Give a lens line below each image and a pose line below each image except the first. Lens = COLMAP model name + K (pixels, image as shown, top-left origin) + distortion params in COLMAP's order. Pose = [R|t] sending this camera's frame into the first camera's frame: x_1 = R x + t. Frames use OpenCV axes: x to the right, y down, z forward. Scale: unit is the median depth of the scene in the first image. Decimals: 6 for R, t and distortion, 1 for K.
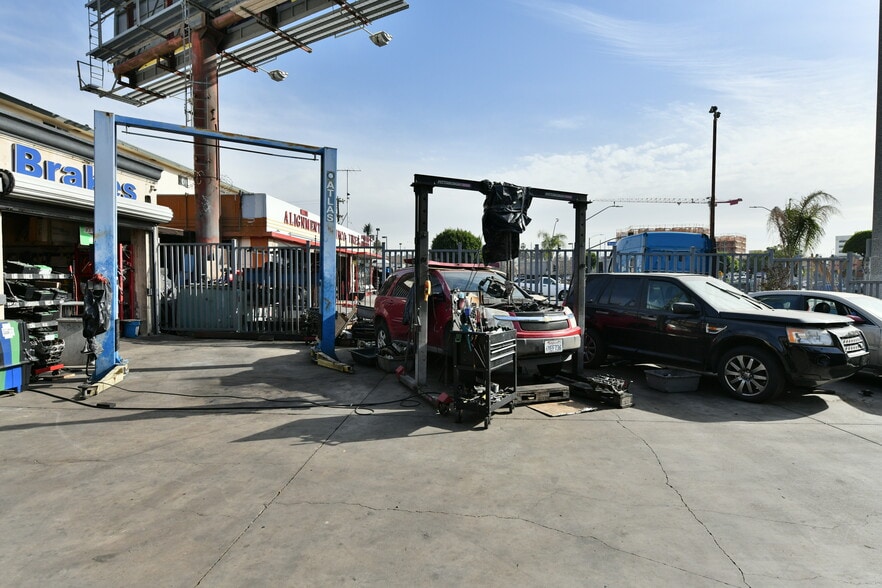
lens RADIAL K [[437.0, 0, 446.6], [0, 437.0, 290.7], [0, 0, 1]] dist [-0.004025, -0.002845]
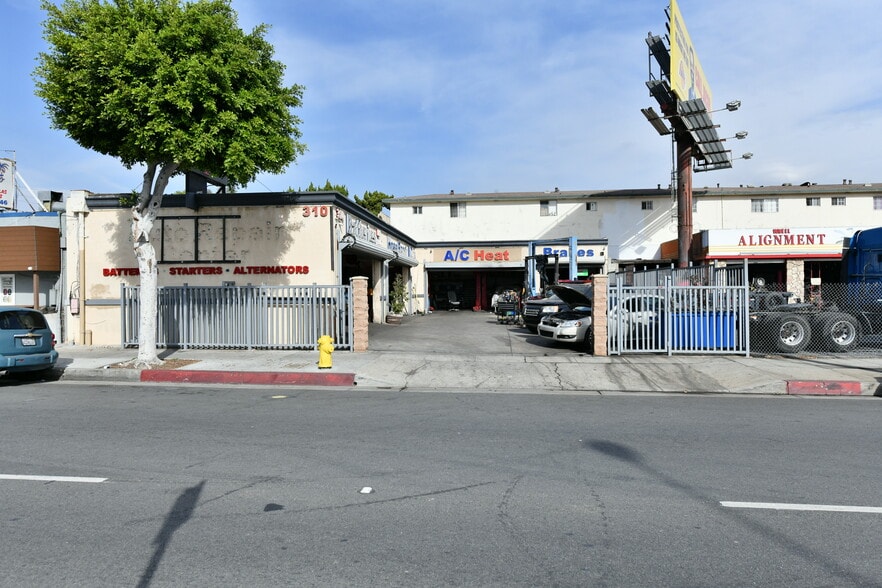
lens RADIAL K [[556.6, 0, 434.3], [0, 556.6, 293.7], [0, 0, 1]] dist [-0.018566, 0.002169]
pose [[-0.072322, 0.006178, -0.997362, 3.028067], [-0.022306, 0.999721, 0.007810, -0.001962], [0.997132, 0.022812, -0.072164, 0.428452]]
